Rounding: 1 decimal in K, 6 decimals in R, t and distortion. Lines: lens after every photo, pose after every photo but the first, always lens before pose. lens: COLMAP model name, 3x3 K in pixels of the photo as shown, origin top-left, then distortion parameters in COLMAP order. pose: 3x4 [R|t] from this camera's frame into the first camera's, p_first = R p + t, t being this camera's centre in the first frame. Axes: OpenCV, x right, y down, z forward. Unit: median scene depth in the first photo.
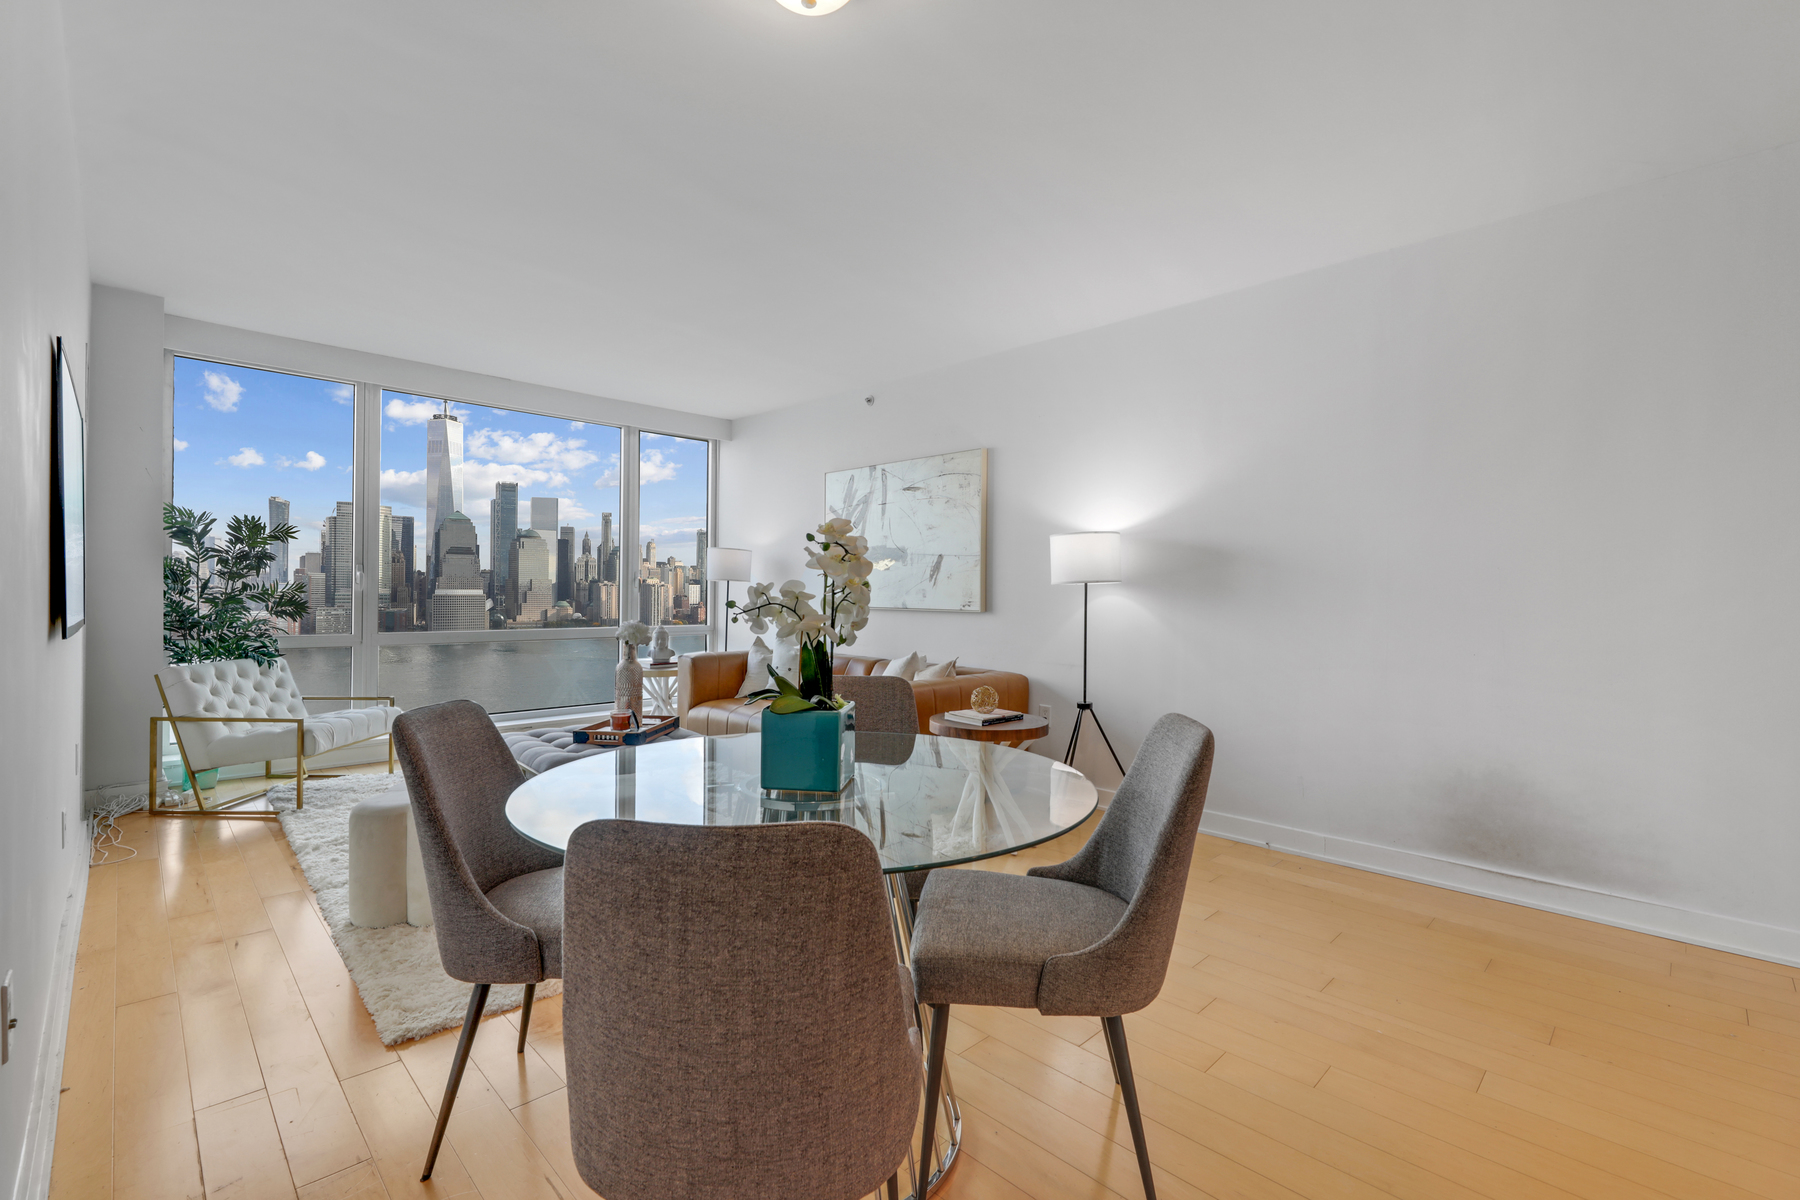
lens RADIAL K [[785.3, 0, 903.5], [0, 785.3, 593.3], [0, 0, 1]] dist [-0.000066, -0.000014]
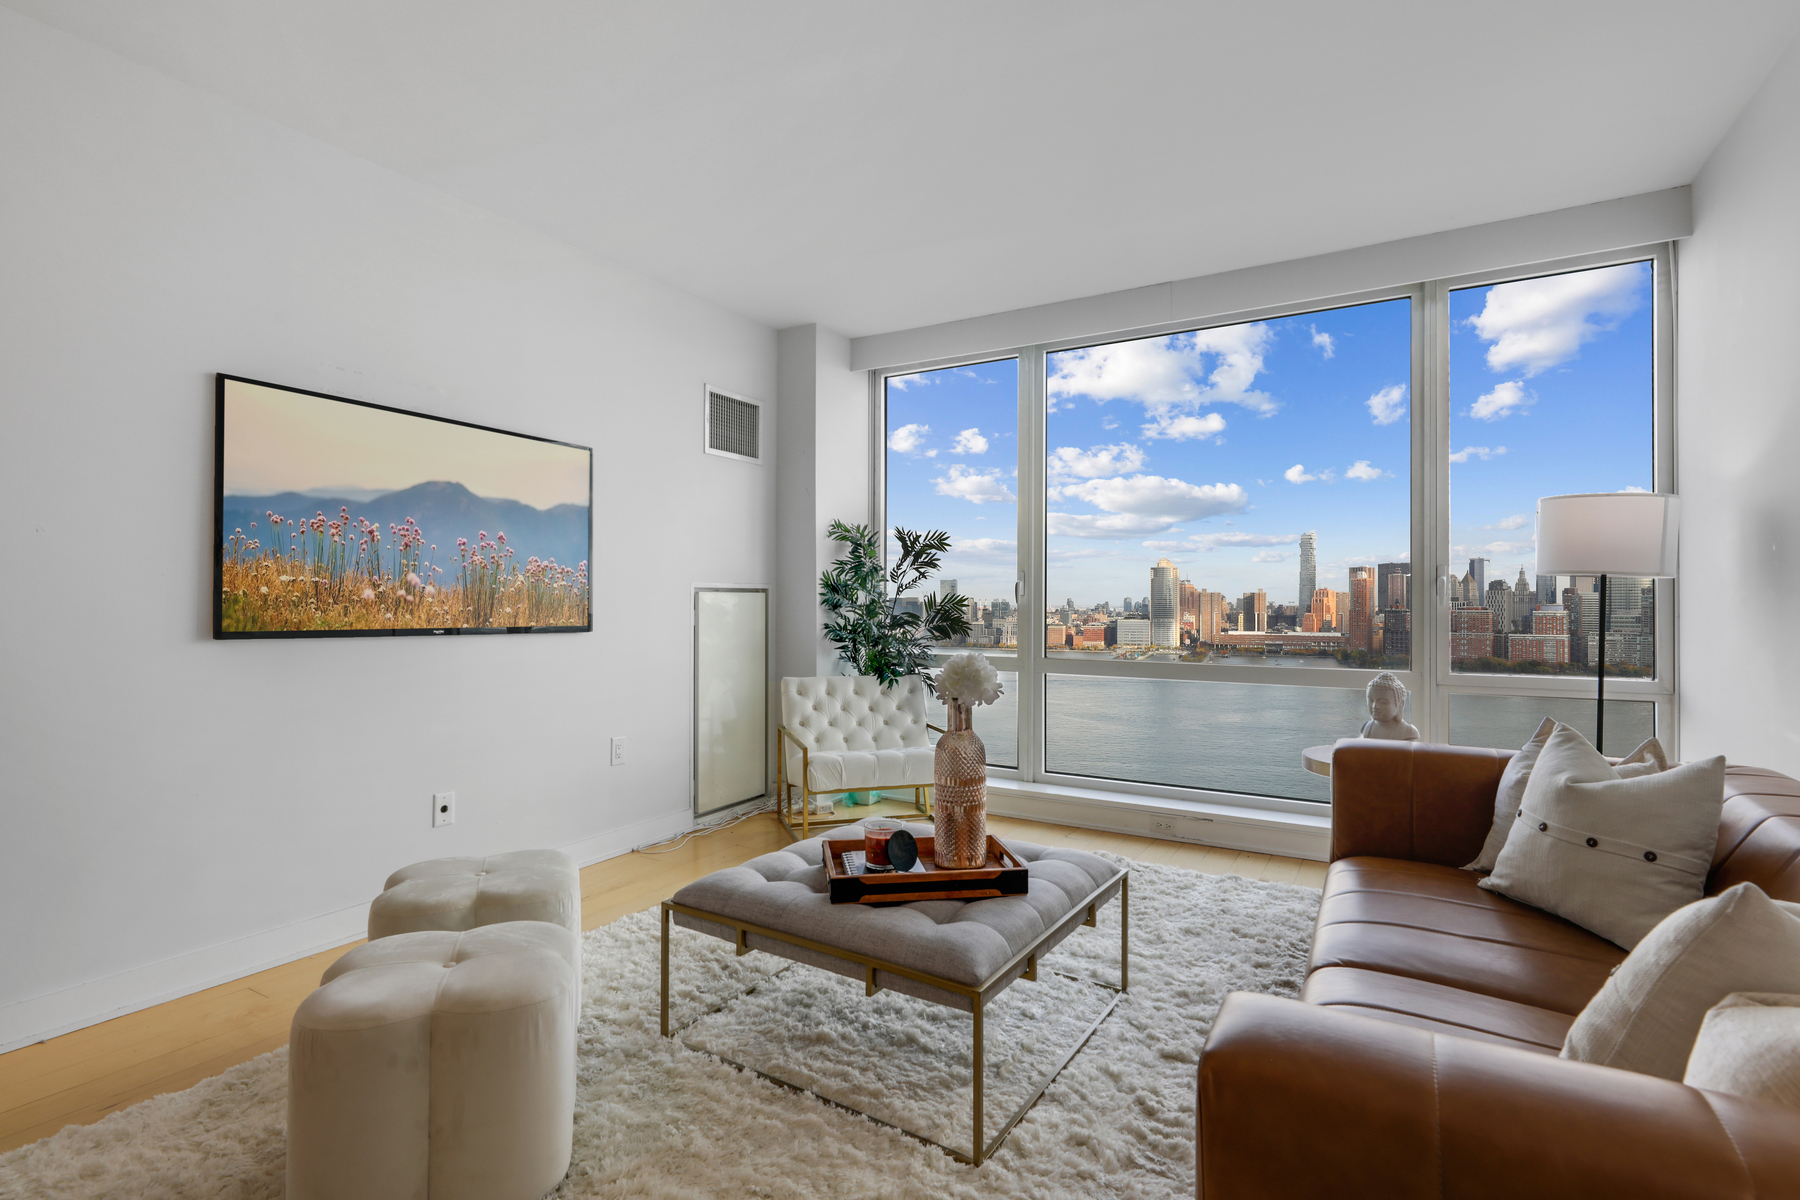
lens RADIAL K [[861.7, 0, 897.2], [0, 861.7, 597.7], [0, 0, 1]] dist [0.002269, 0.000318]
pose [[0.246479, -0.016189, -0.969013, 0.173494], [-0.003898, 0.999836, -0.017696, 0.007442], [0.969140, 0.008139, 0.246376, 0.759784]]
